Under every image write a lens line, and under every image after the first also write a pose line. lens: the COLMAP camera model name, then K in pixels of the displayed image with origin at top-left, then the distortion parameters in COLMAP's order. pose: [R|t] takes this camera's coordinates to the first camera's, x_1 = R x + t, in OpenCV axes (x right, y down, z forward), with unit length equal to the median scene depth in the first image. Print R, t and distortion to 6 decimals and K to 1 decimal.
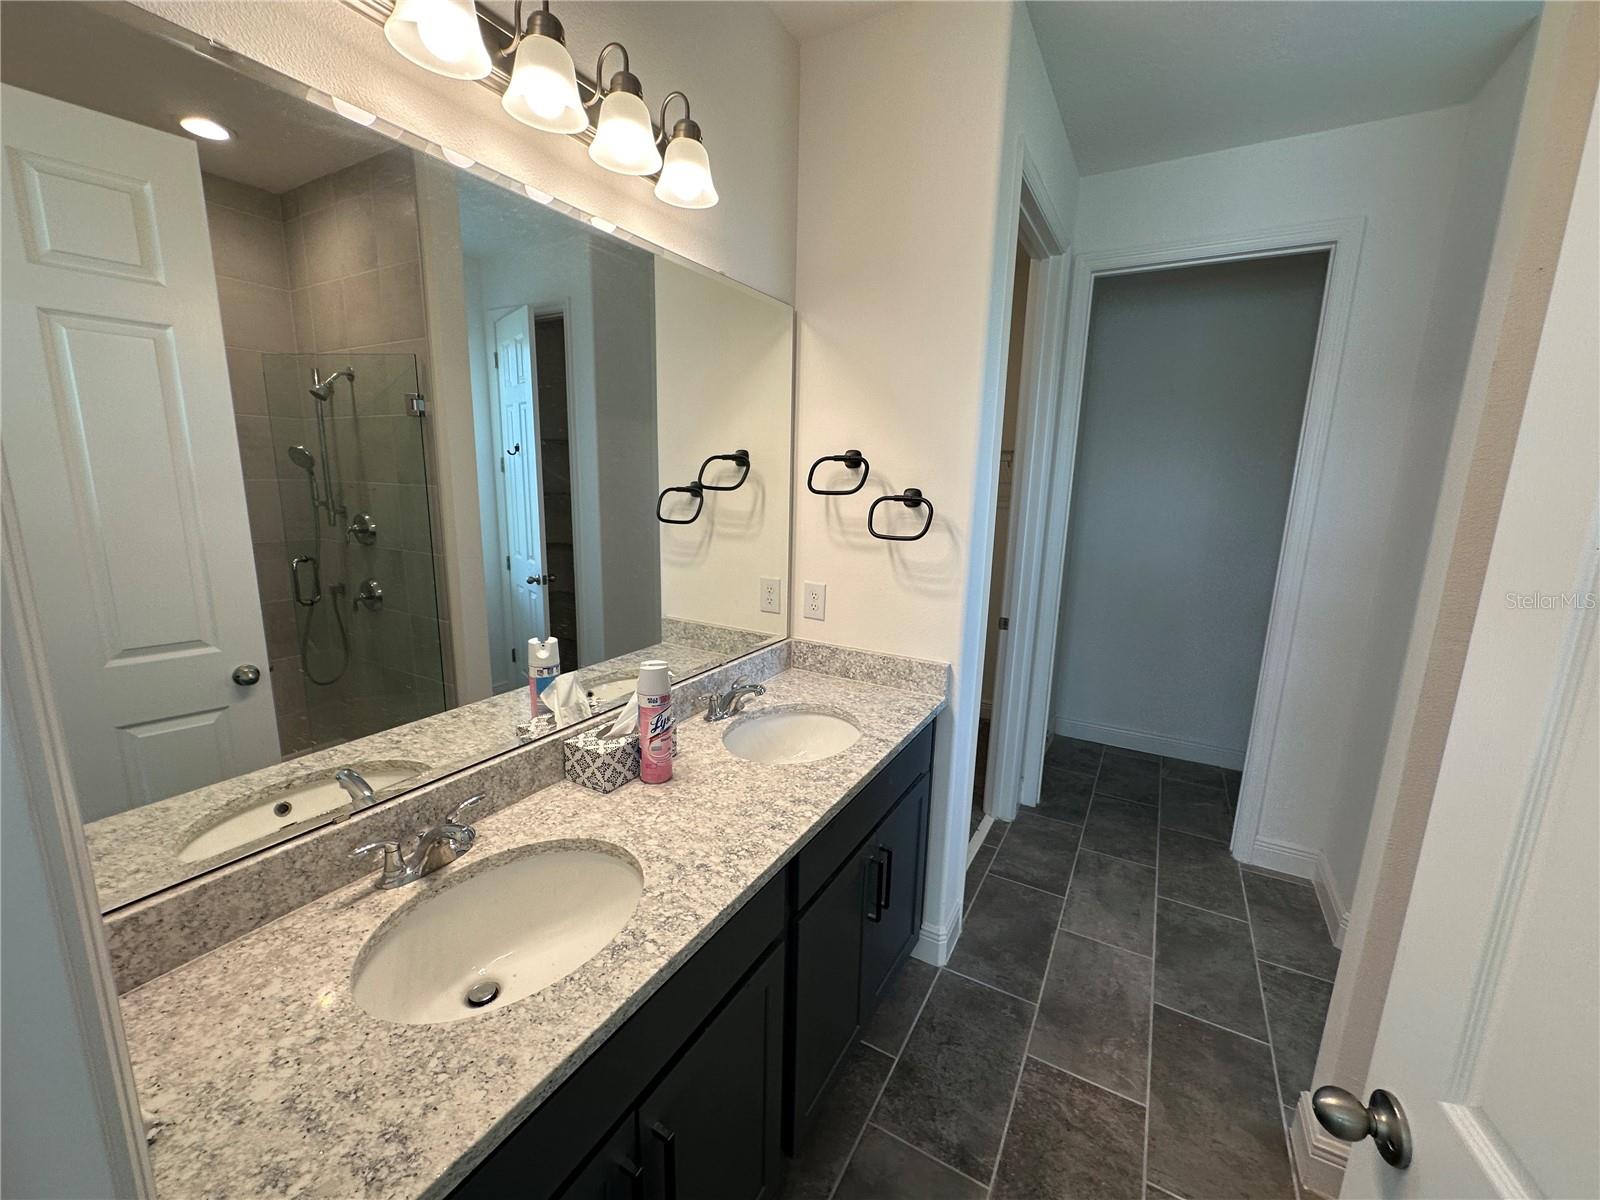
lens RADIAL K [[639.2, 0, 791.5], [0, 639.2, 598.2], [0, 0, 1]] dist [-0.002734, 0.000855]
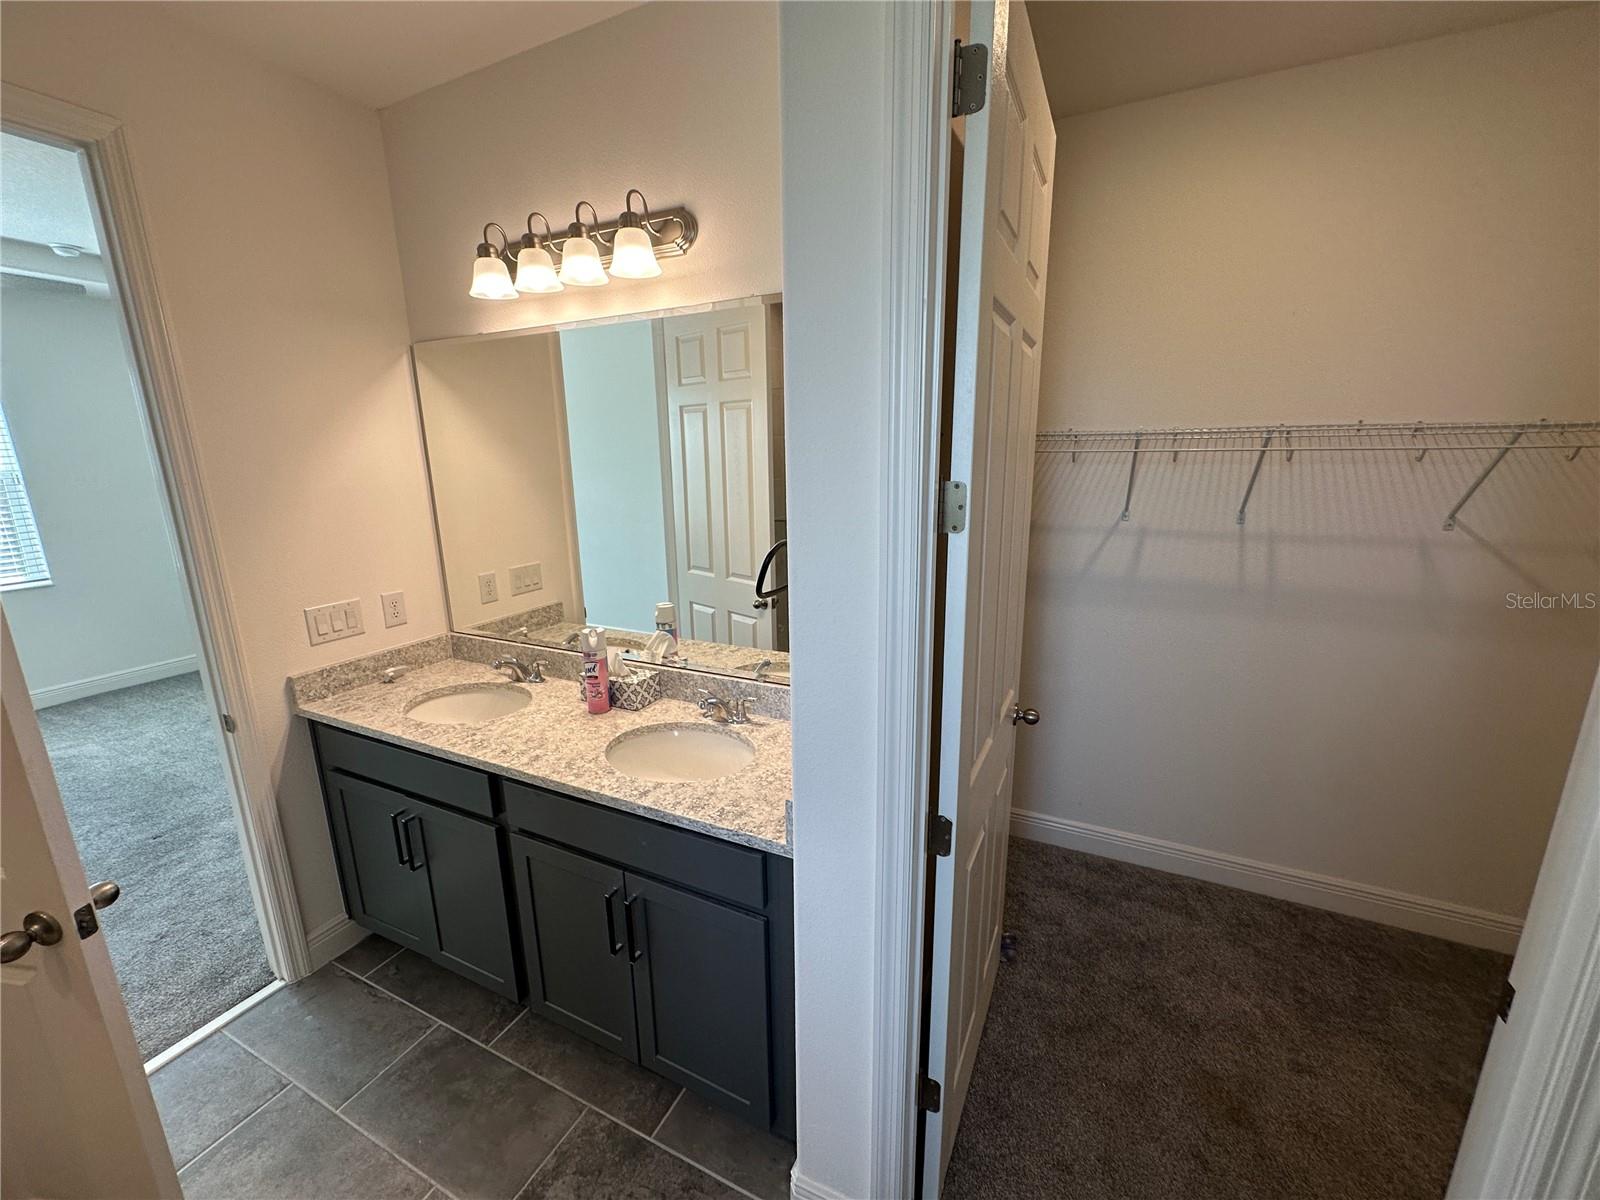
lens RADIAL K [[639.2, 0, 795.0], [0, 639.2, 603.0], [0, 0, 1]] dist [-0.002734, 0.000855]
pose [[0.076334, 0.209538, -0.974816, 1.108647], [-0.175744, 0.965190, 0.193707, -0.285083], [0.981472, 0.156531, 0.110502, 1.193975]]
